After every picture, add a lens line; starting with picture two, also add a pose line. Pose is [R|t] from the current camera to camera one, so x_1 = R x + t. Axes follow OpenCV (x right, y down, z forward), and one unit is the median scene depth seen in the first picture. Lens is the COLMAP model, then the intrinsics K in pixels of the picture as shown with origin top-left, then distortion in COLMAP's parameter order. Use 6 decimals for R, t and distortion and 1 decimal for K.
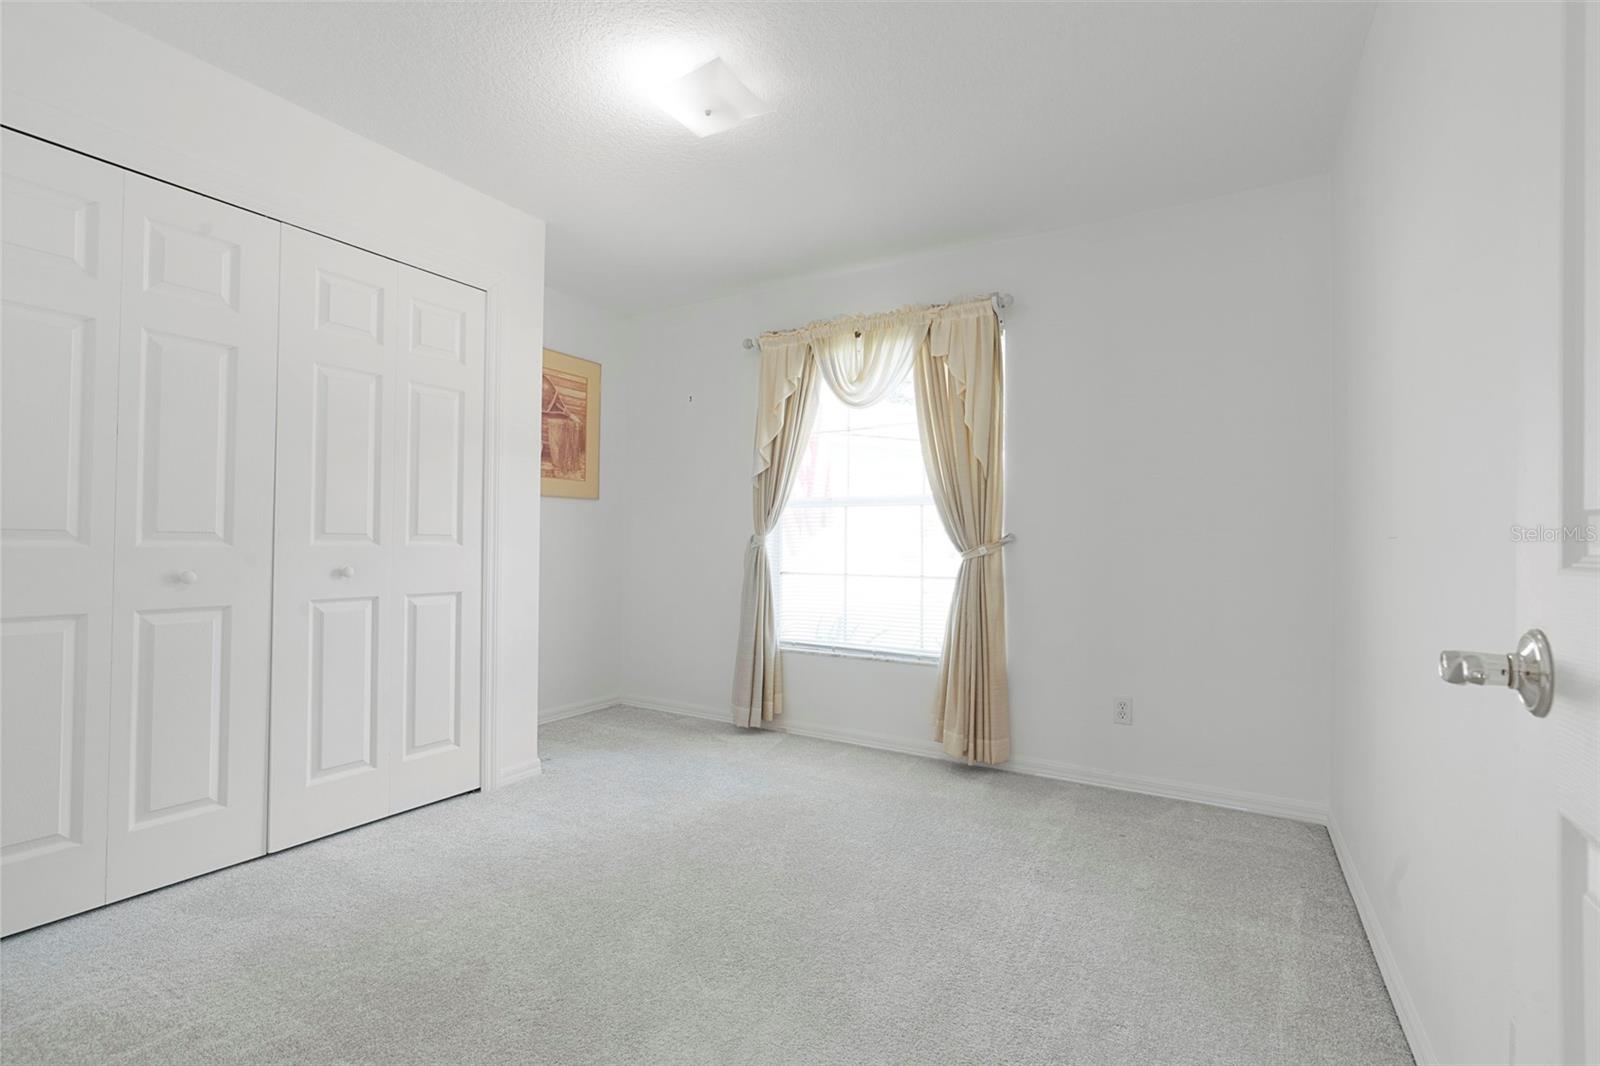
lens RADIAL K [[718.2, 0, 800.0], [0, 718.2, 533.0], [0, 0, 1]] dist [0.000713, 0.001311]
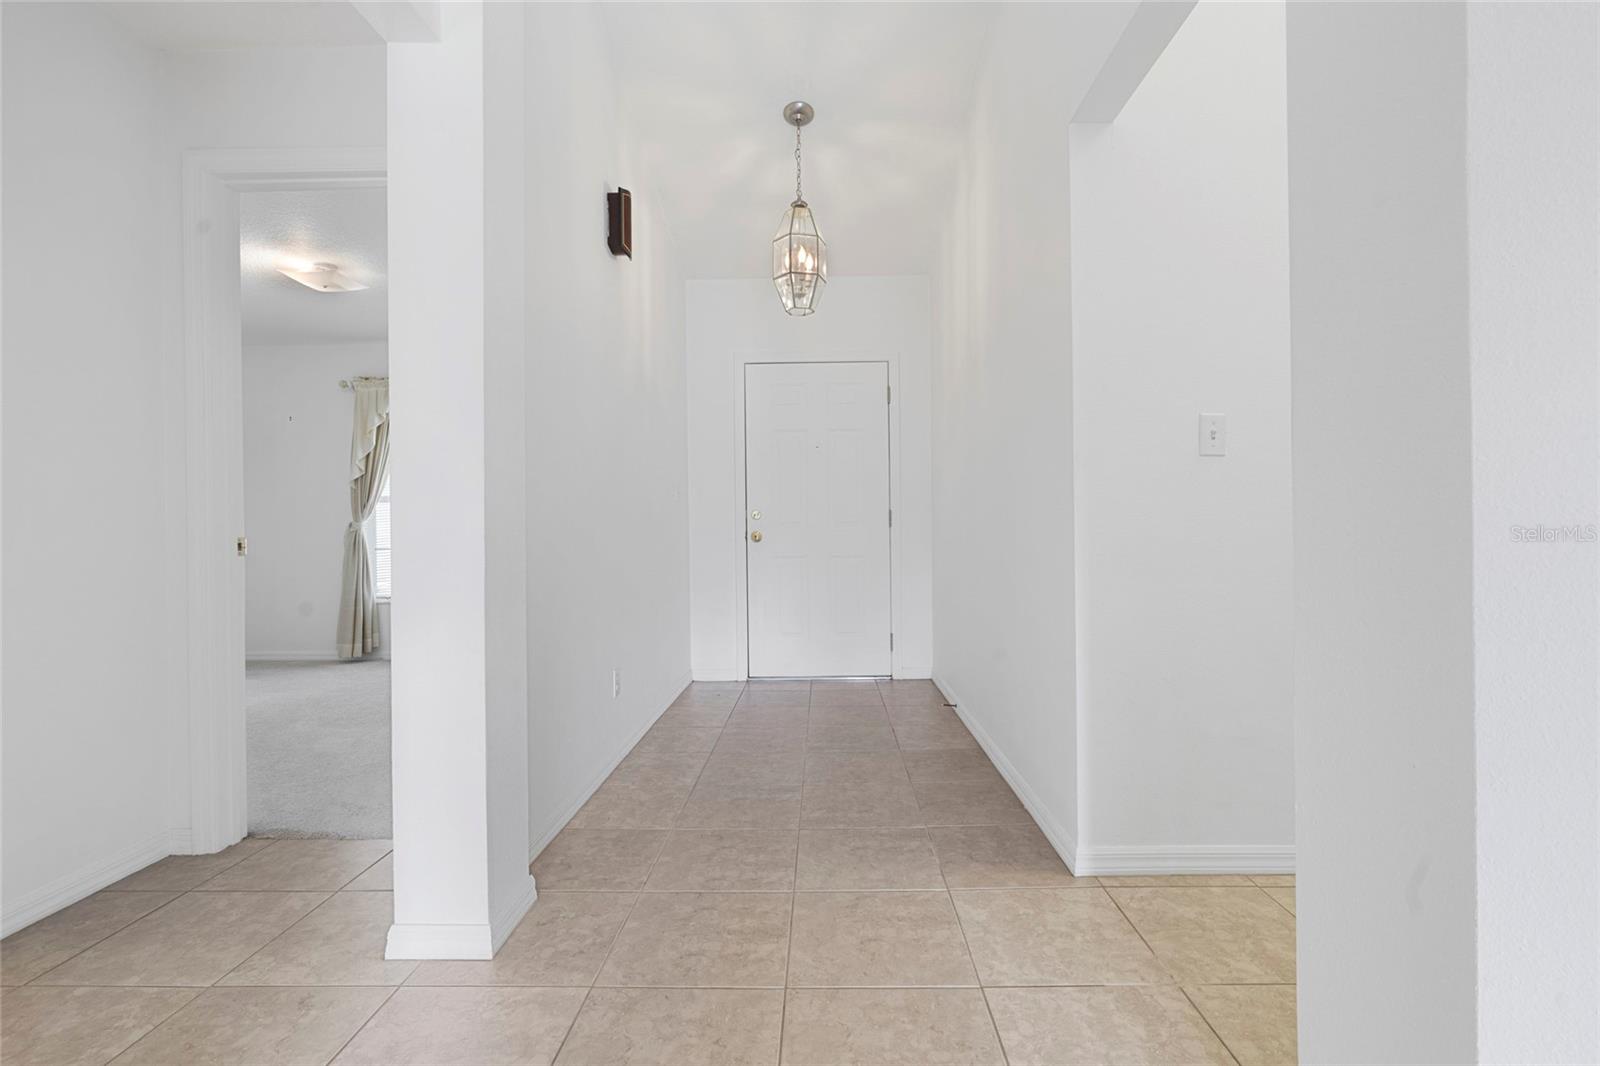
lens RADIAL K [[718.2, 0, 800.0], [0, 718.2, 533.0], [0, 0, 1]] dist [0.000713, 0.001311]
pose [[0.877369, -0.021130, 0.479350, 0.029467], [0.009317, 0.999592, 0.027009, -0.006234], [-0.479725, -0.019231, 0.877208, -0.653493]]
